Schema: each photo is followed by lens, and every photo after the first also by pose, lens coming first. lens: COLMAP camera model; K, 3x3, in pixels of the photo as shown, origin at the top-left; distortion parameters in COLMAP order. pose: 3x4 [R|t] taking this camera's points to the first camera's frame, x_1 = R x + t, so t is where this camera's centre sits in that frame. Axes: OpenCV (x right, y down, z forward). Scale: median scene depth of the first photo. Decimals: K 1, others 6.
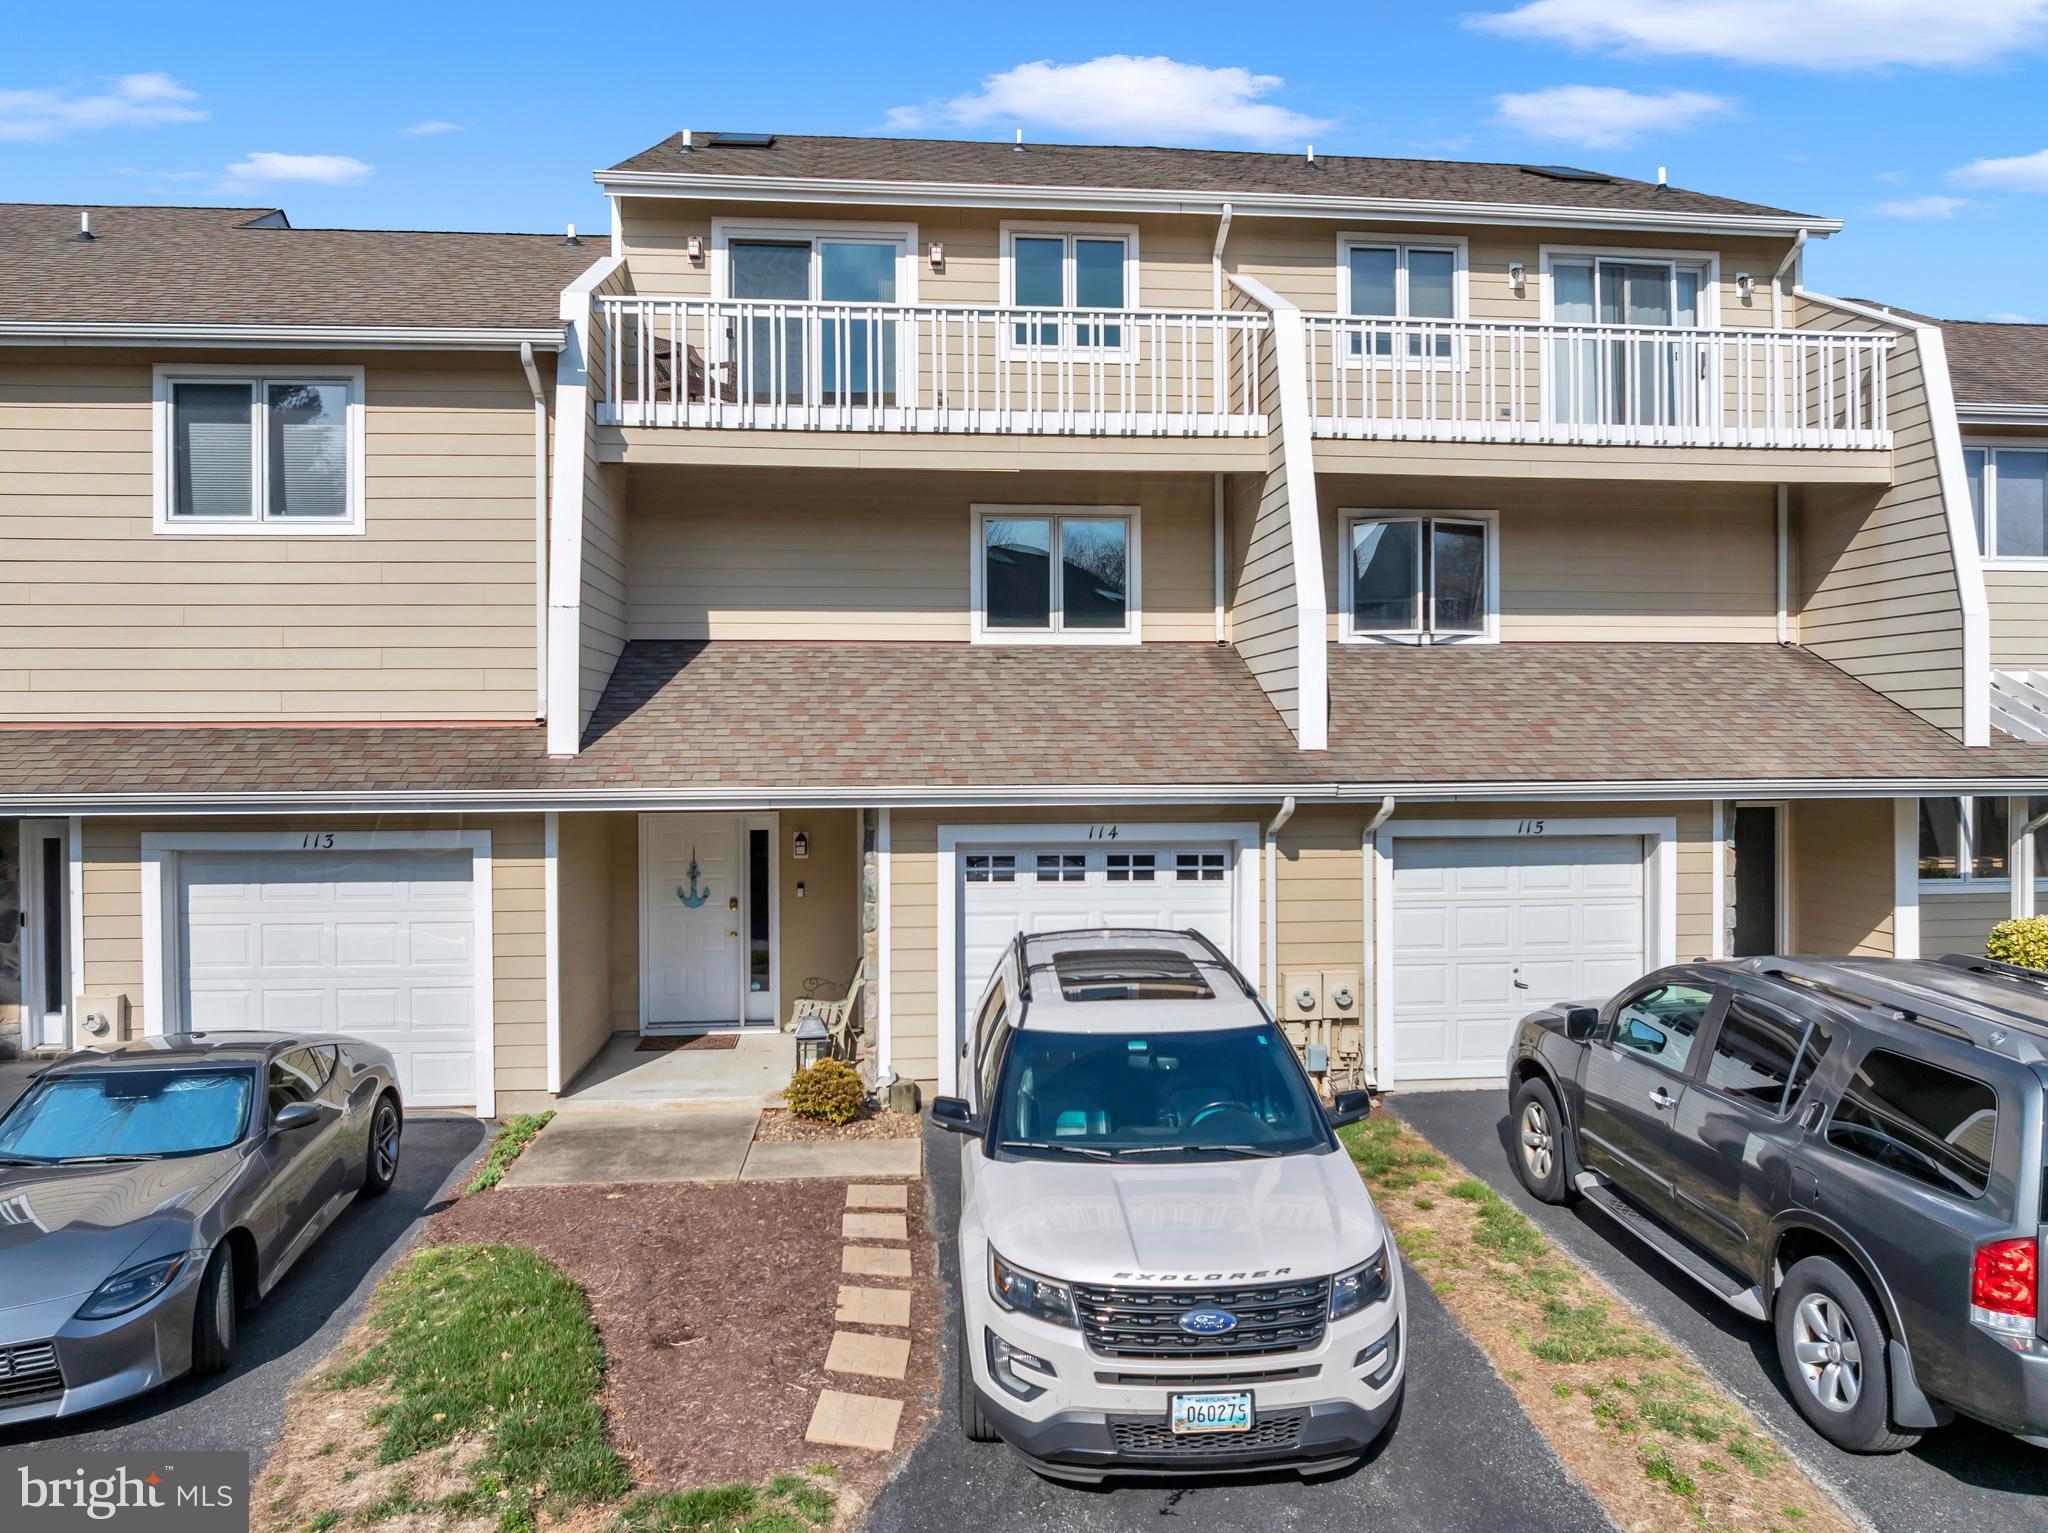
lens RADIAL K [[1444.5, 0, 1021.9], [0, 1444.5, 761.4], [0, 0, 1]] dist [-0.050045, 0.016665]
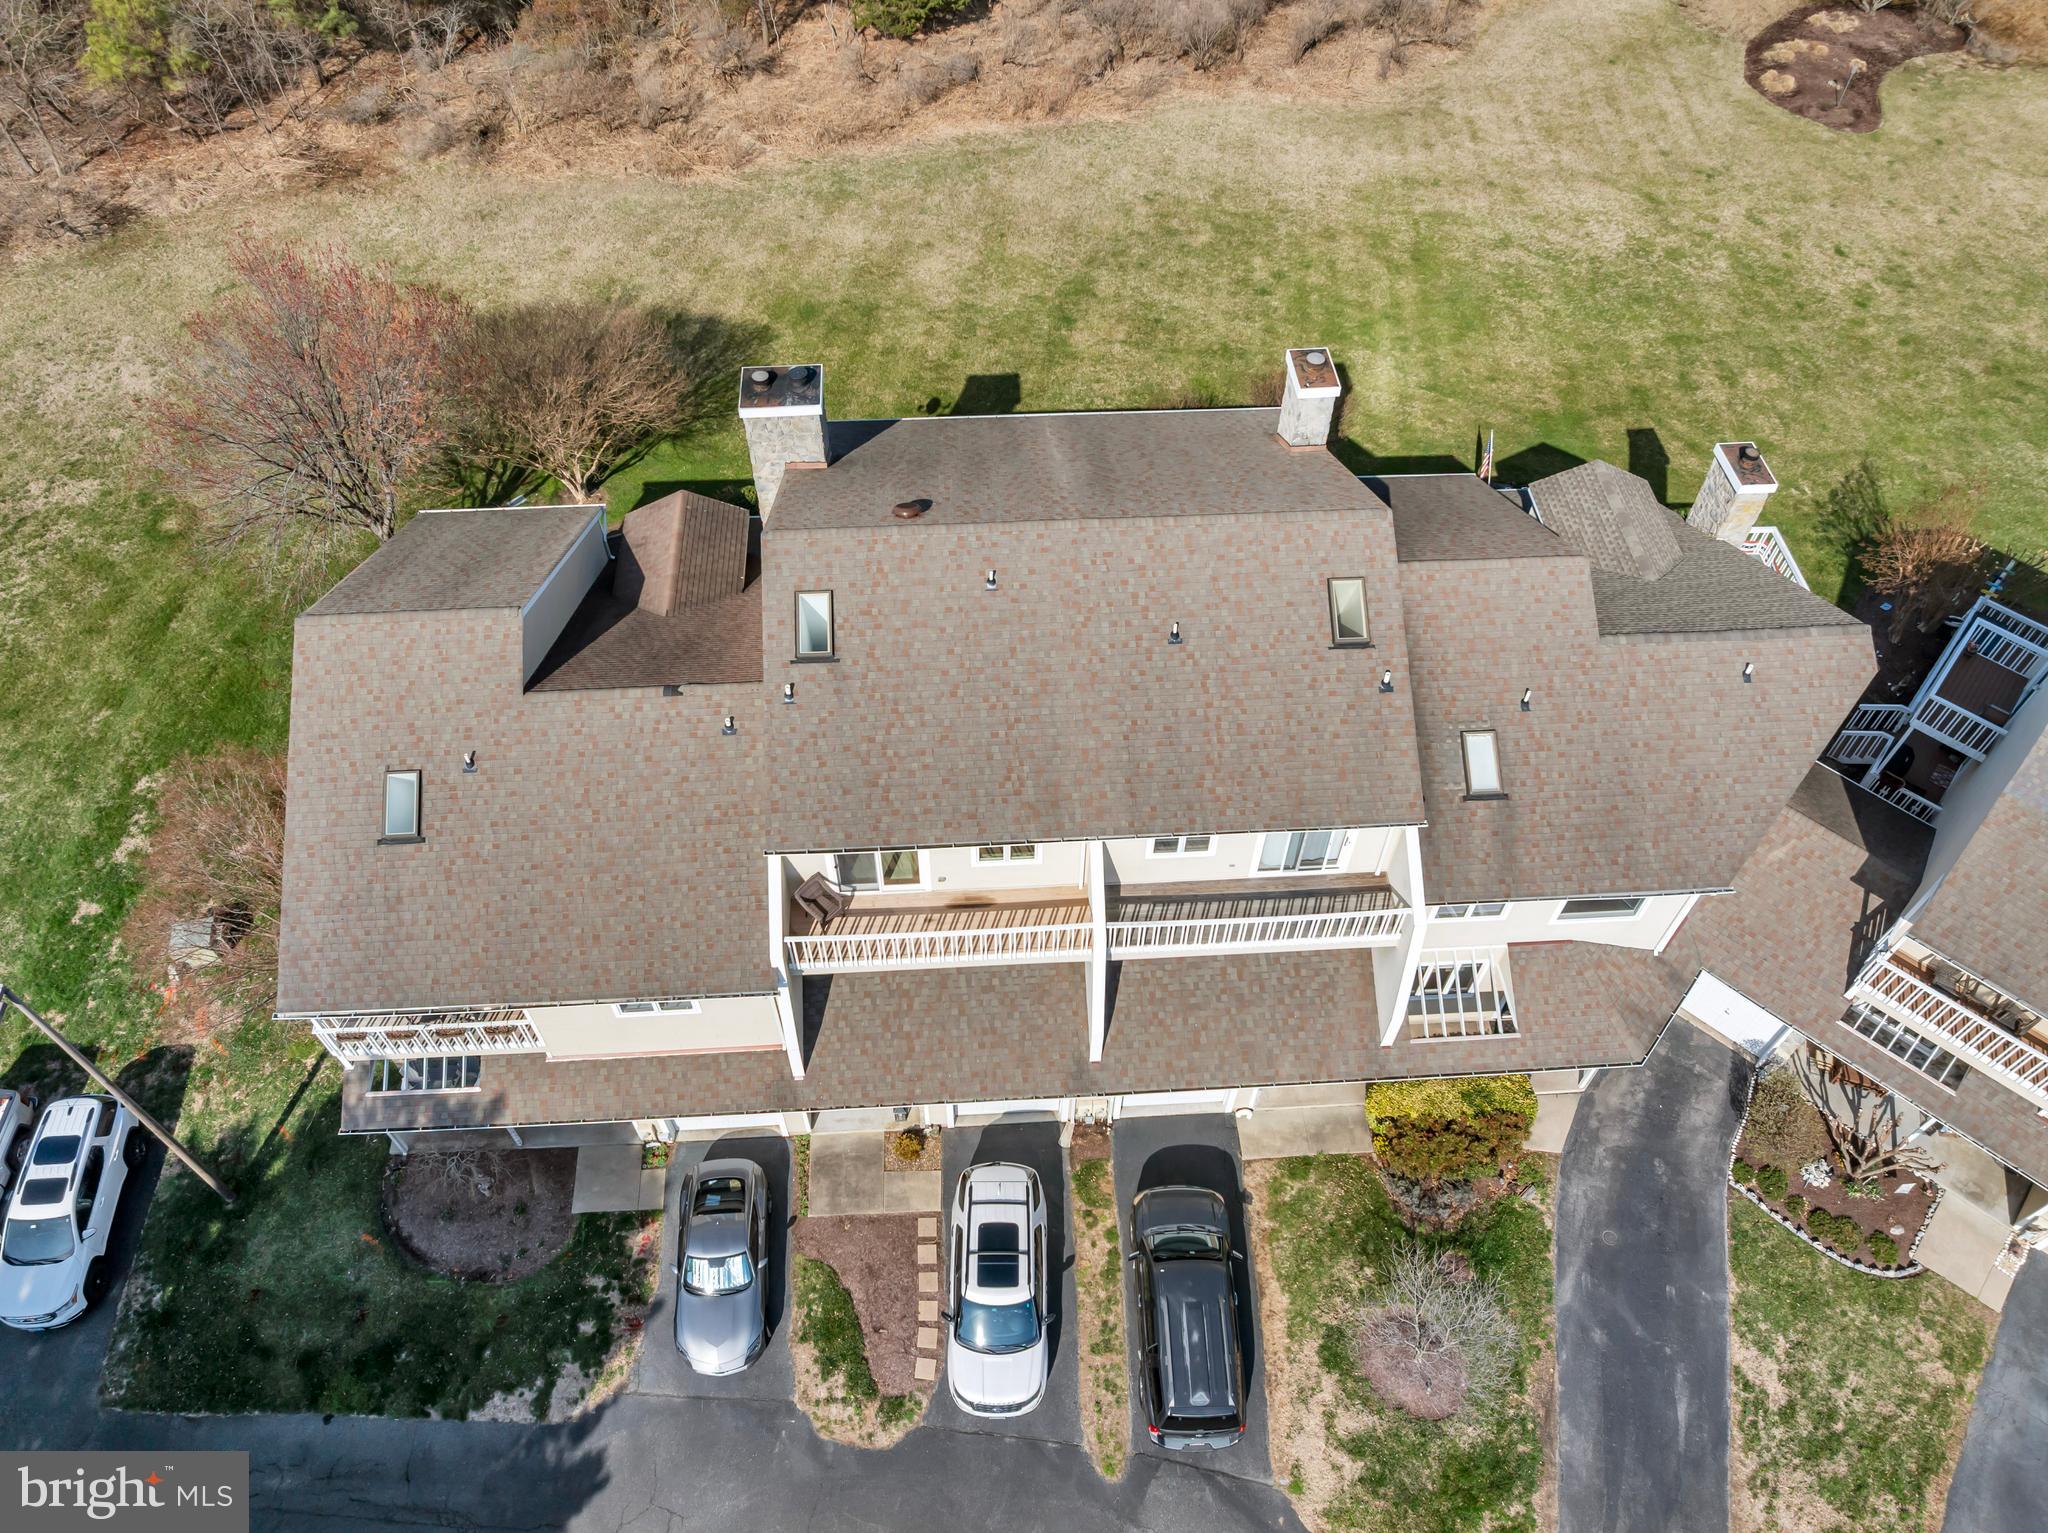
lens RADIAL K [[1444.5, 0, 1017.7], [0, 1444.5, 757.6], [0, 0, 1]] dist [-0.050045, 0.016665]
pose [[0.999006, 0.040751, -0.018040, 0.095316], [-0.011402, 0.625052, 0.780500, -2.333178], [0.043083, -0.779519, 0.624895, -0.153270]]
